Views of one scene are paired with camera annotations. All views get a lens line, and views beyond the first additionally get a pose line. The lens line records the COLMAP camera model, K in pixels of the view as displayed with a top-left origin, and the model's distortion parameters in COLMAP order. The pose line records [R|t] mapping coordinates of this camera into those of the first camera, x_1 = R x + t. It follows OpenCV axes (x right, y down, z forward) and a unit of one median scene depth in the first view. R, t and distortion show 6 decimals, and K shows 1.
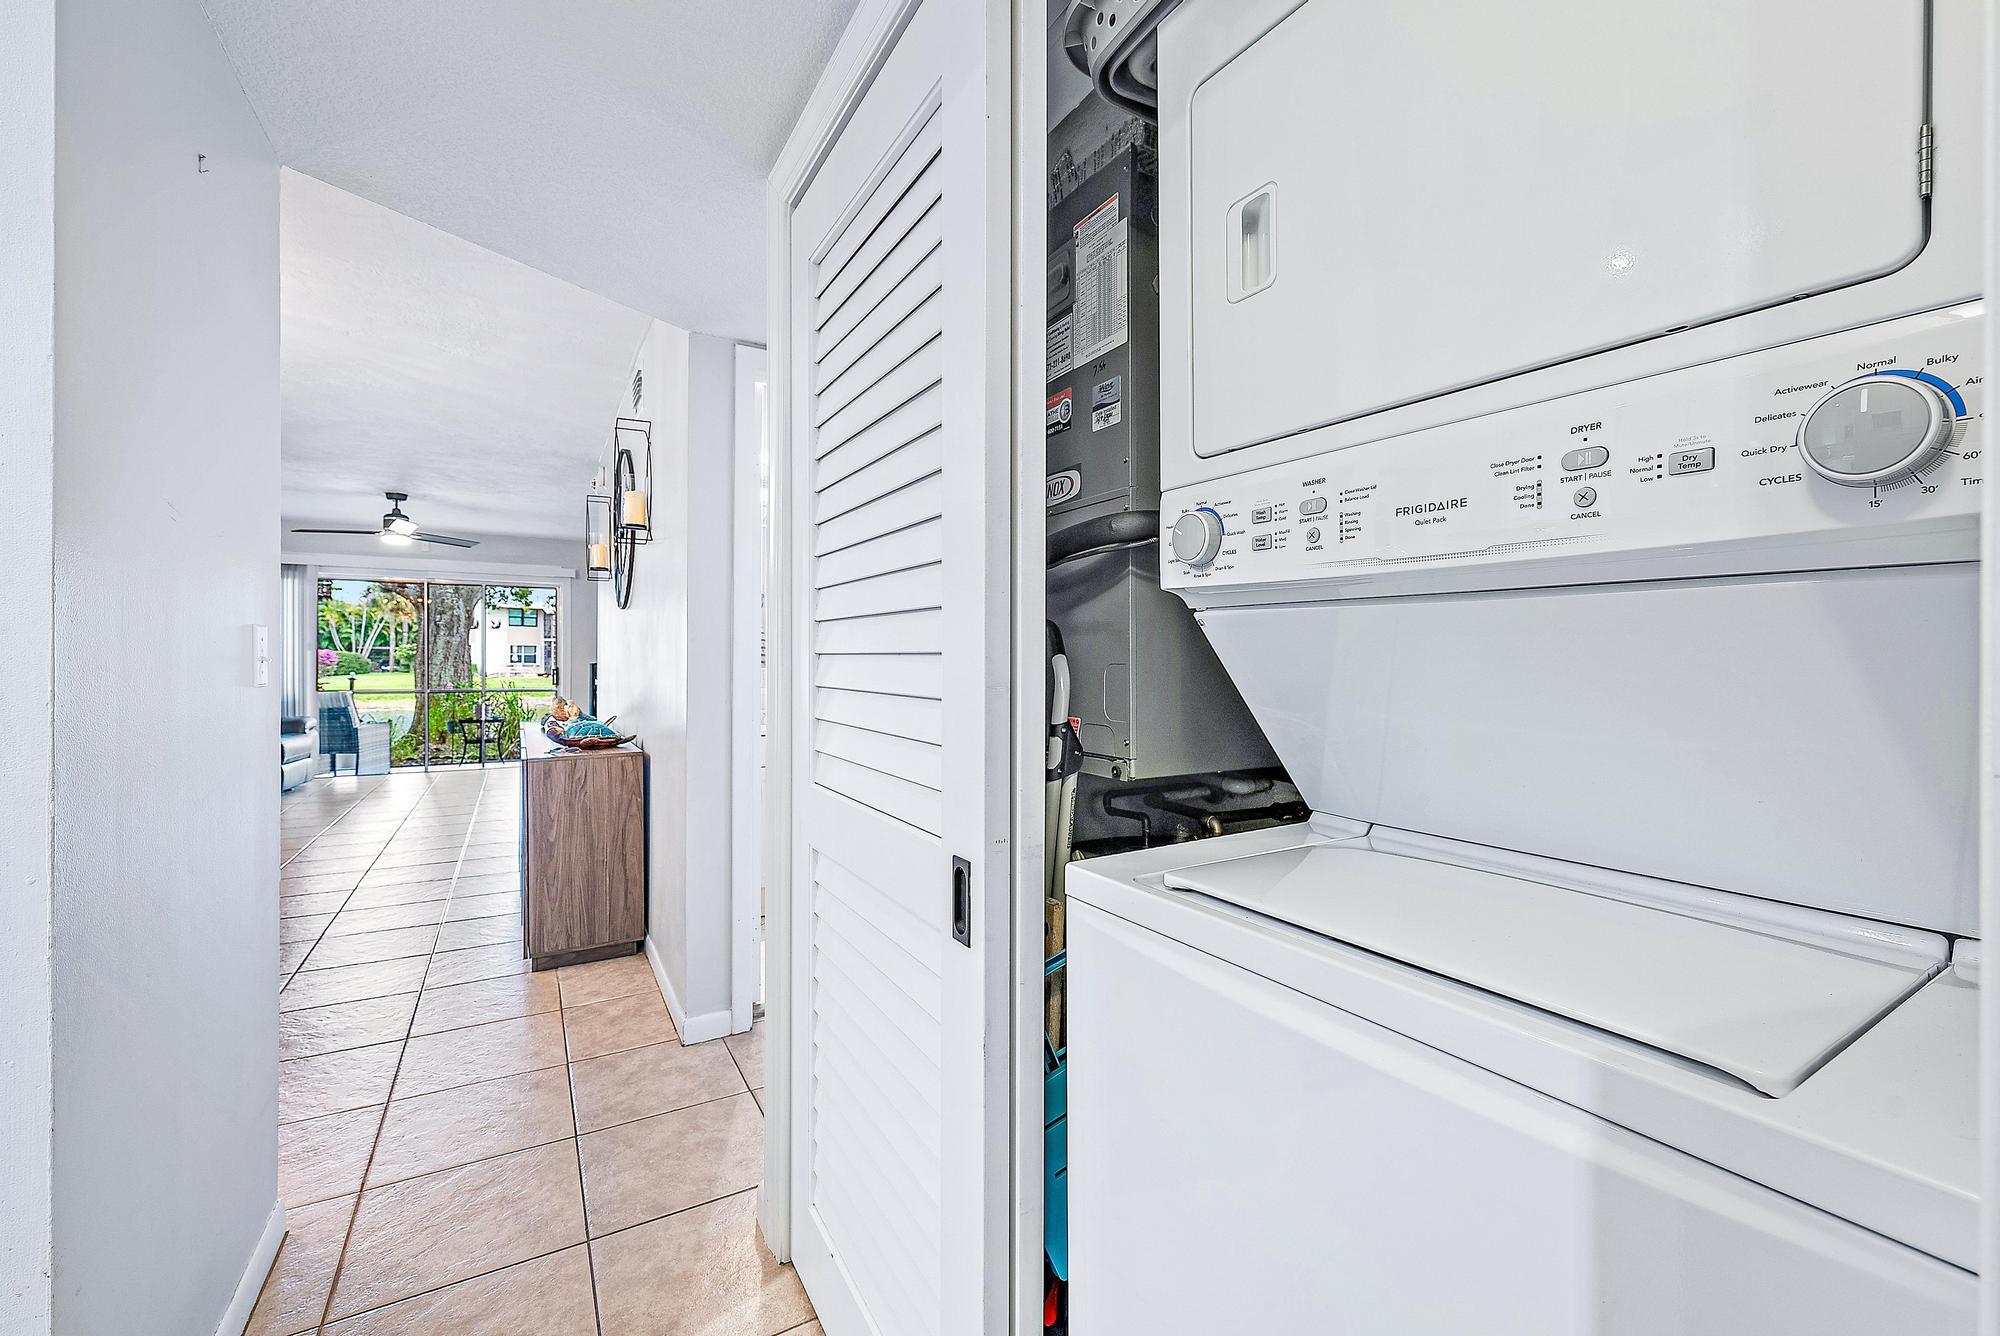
lens RADIAL K [[828.3, 0, 1003.7], [0, 828.3, 663.1], [0, 0, 1]] dist [0.001098, 0.000024]
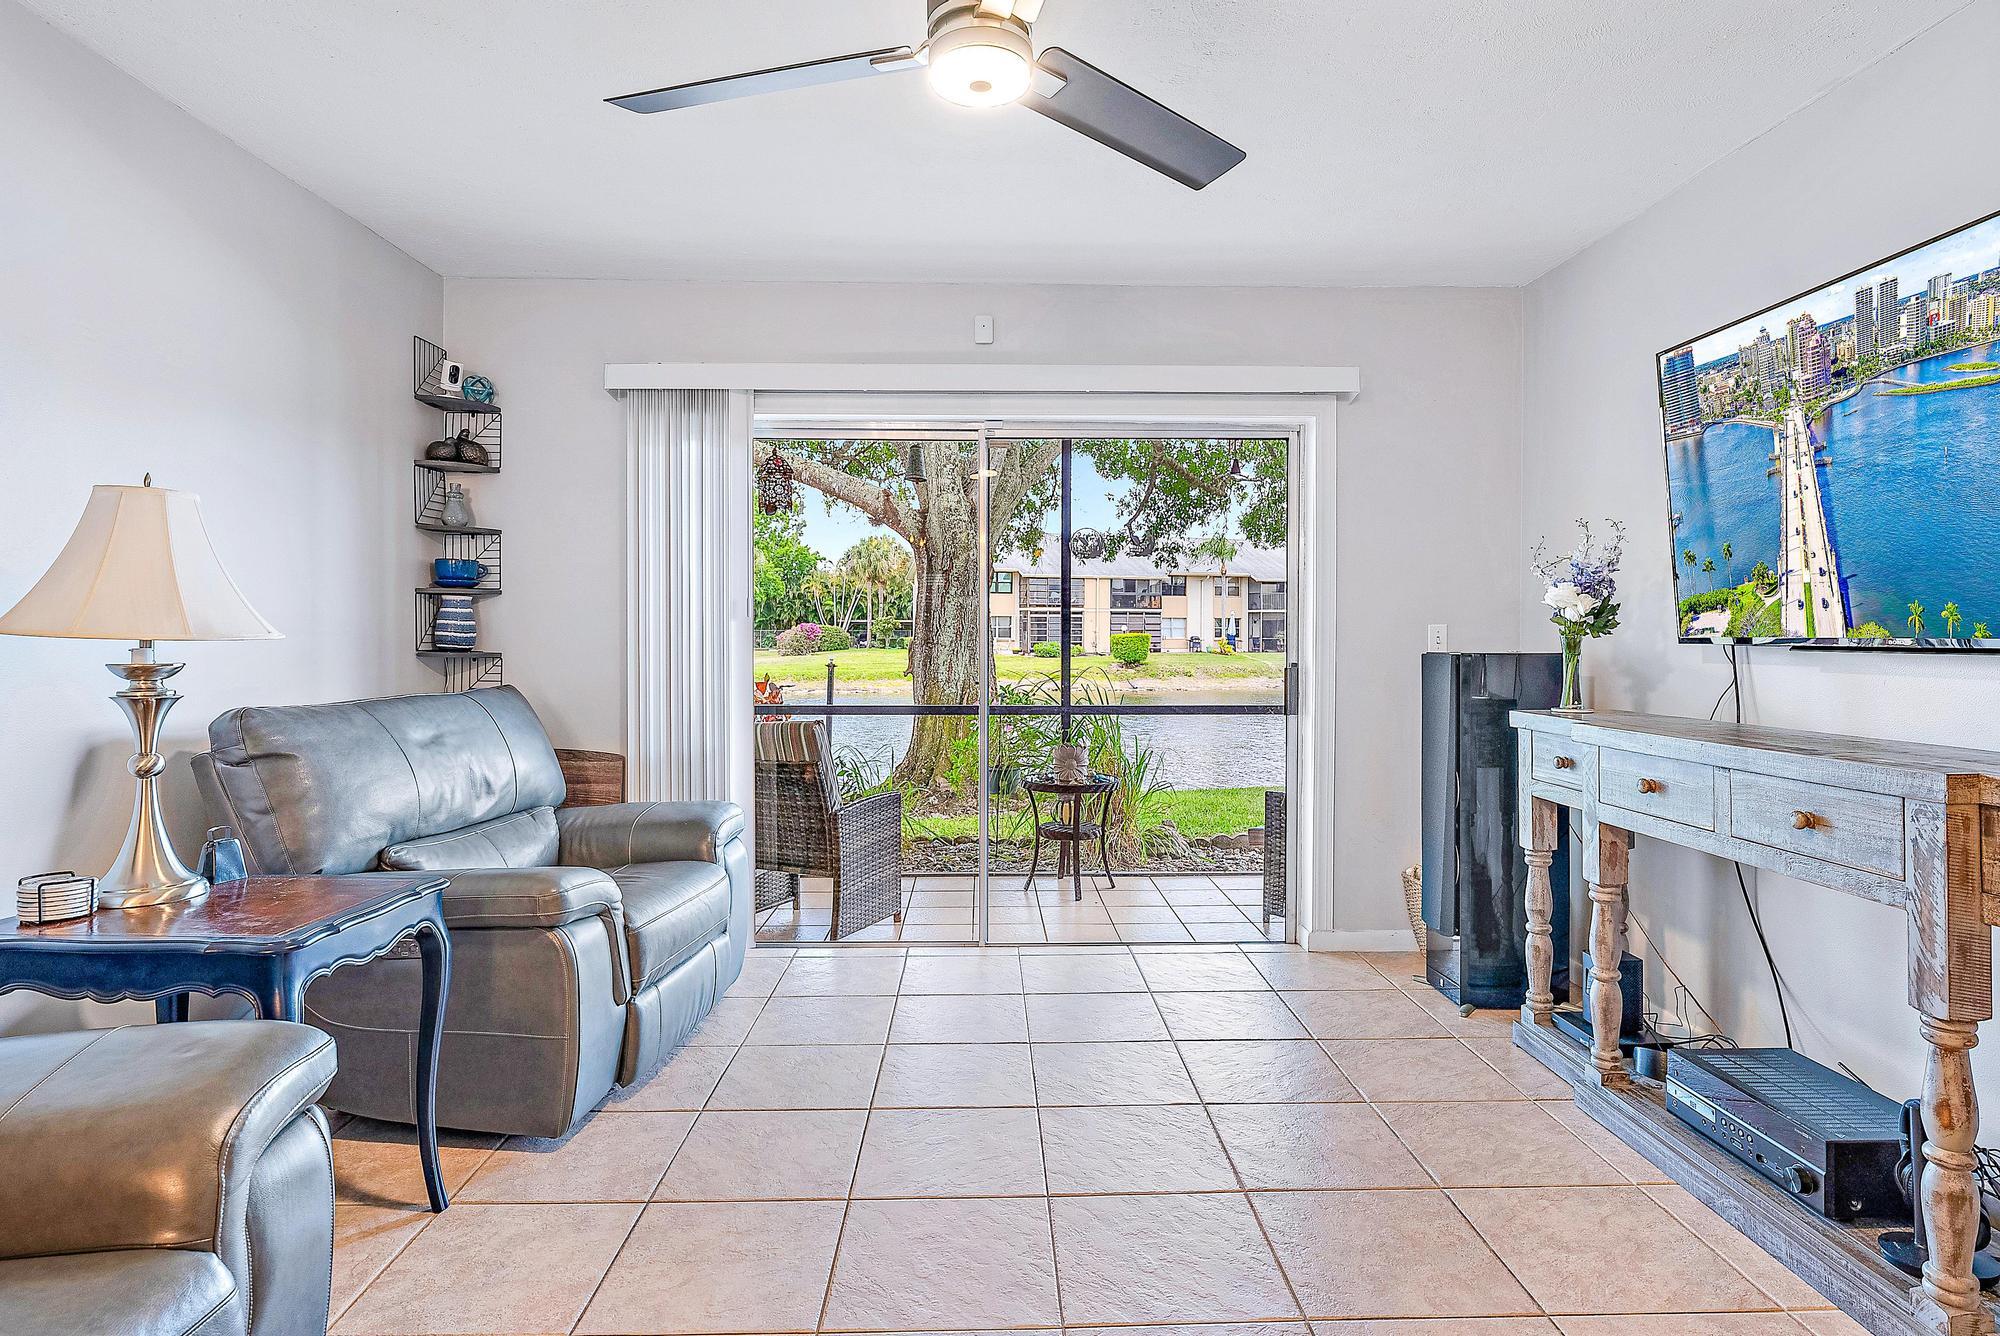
lens RADIAL K [[1042.5, 0, 1006.7], [0, 1042.5, 642.8], [0, 0, 1]] dist [-0.000265, -0.000730]
pose [[0.876496, 0.001444, -0.481407, -0.286297], [0.001693, 0.999980, 0.006082, -0.004297], [0.481406, -0.006146, 0.876476, 0.368821]]
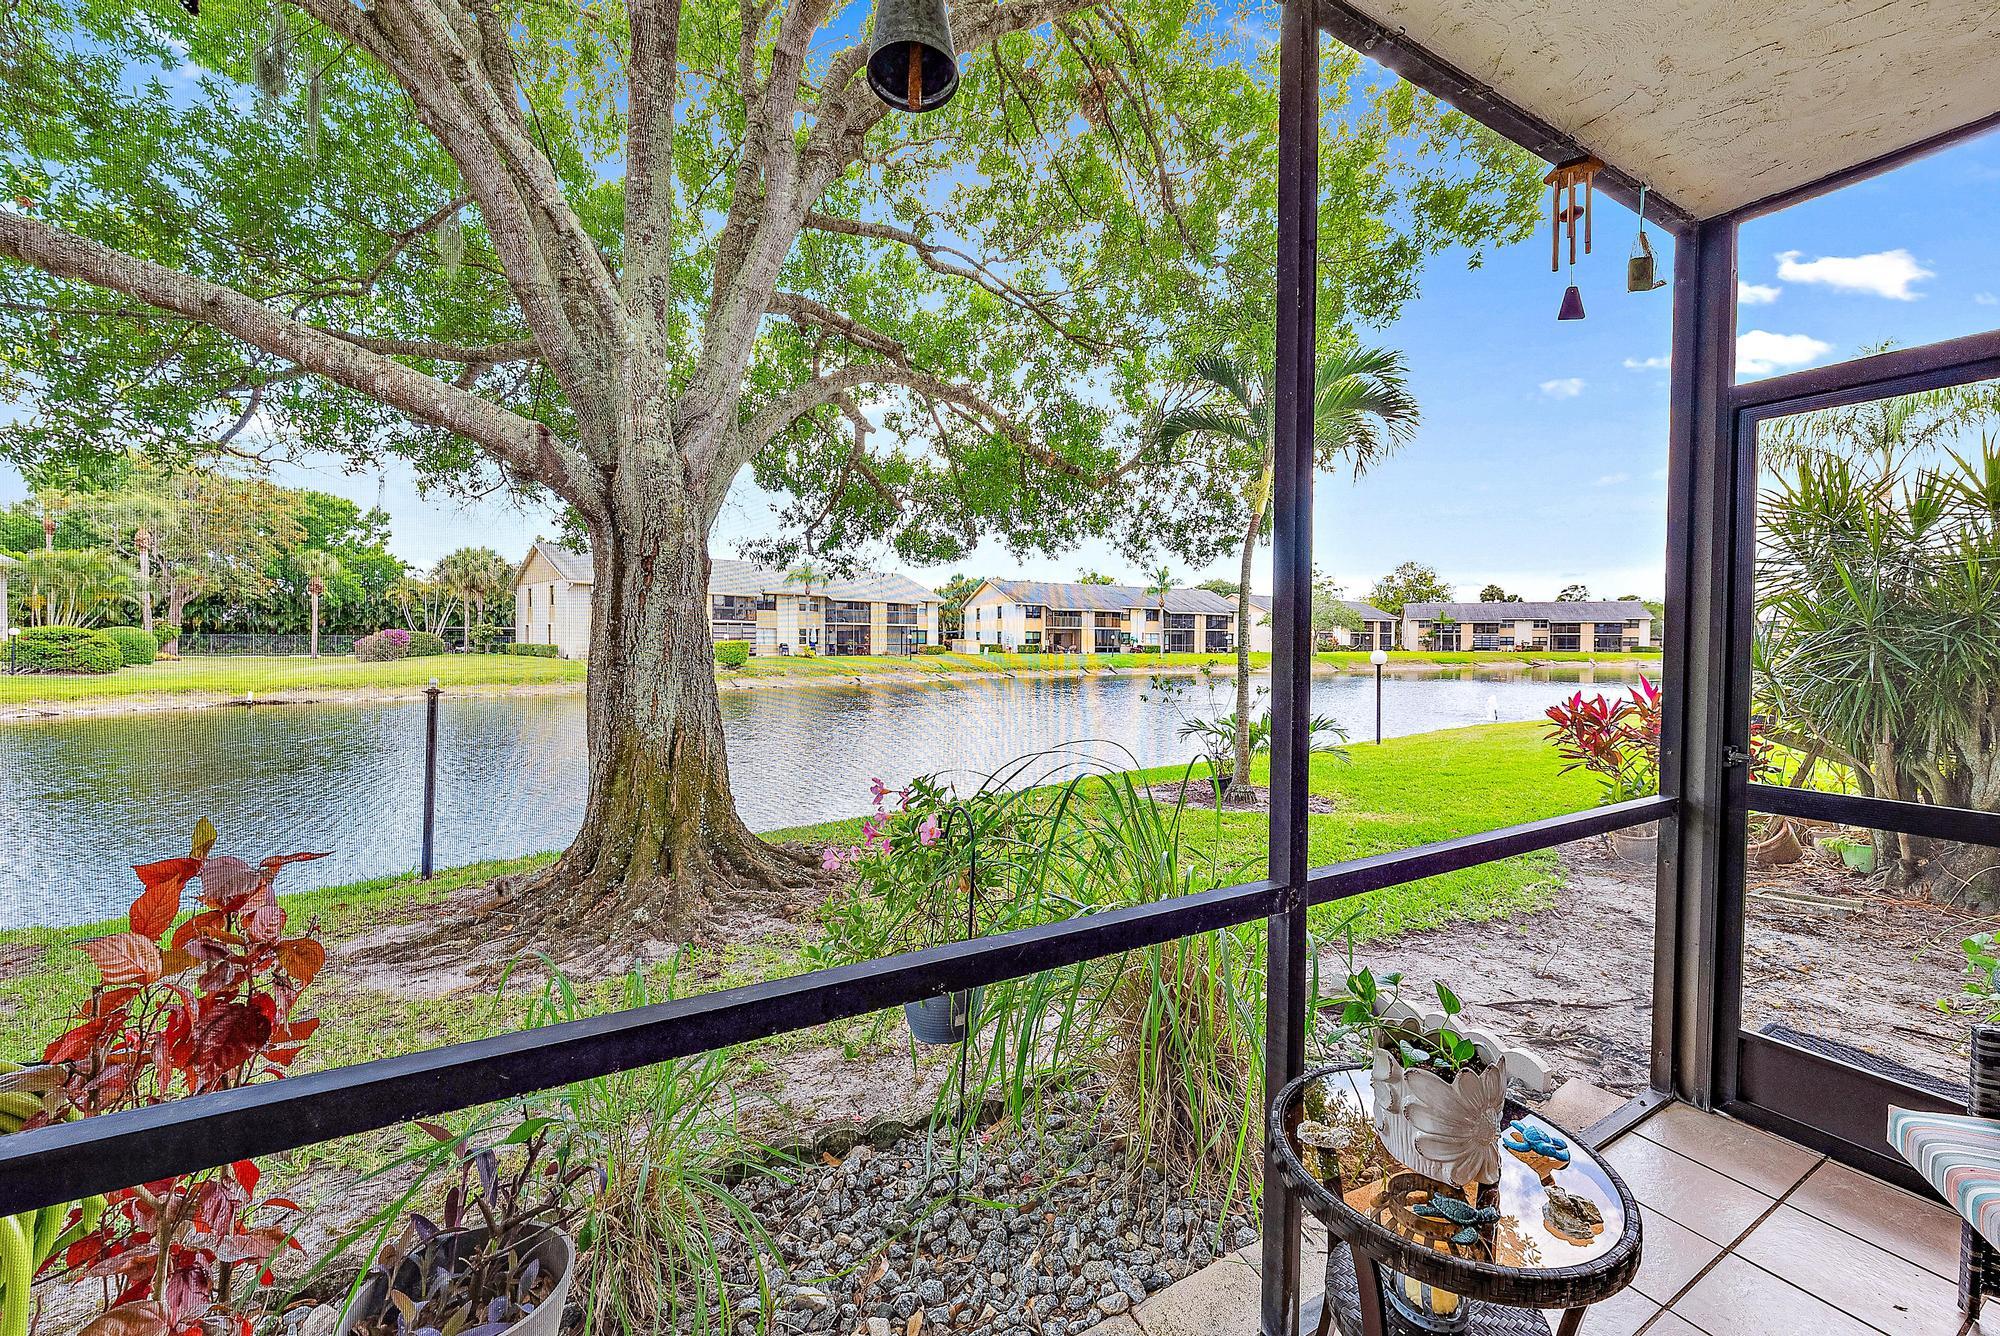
lens RADIAL K [[760.2, 0, 1000.1], [0, 760.2, 658.1], [0, 0, 1]] dist [-0.001750, 0.000112]
pose [[0.999843, 0.001982, -0.017608, -0.498506], [-0.001614, 0.999781, 0.020853, -0.010578], [0.017645, -0.020822, 0.999627, 0.627674]]
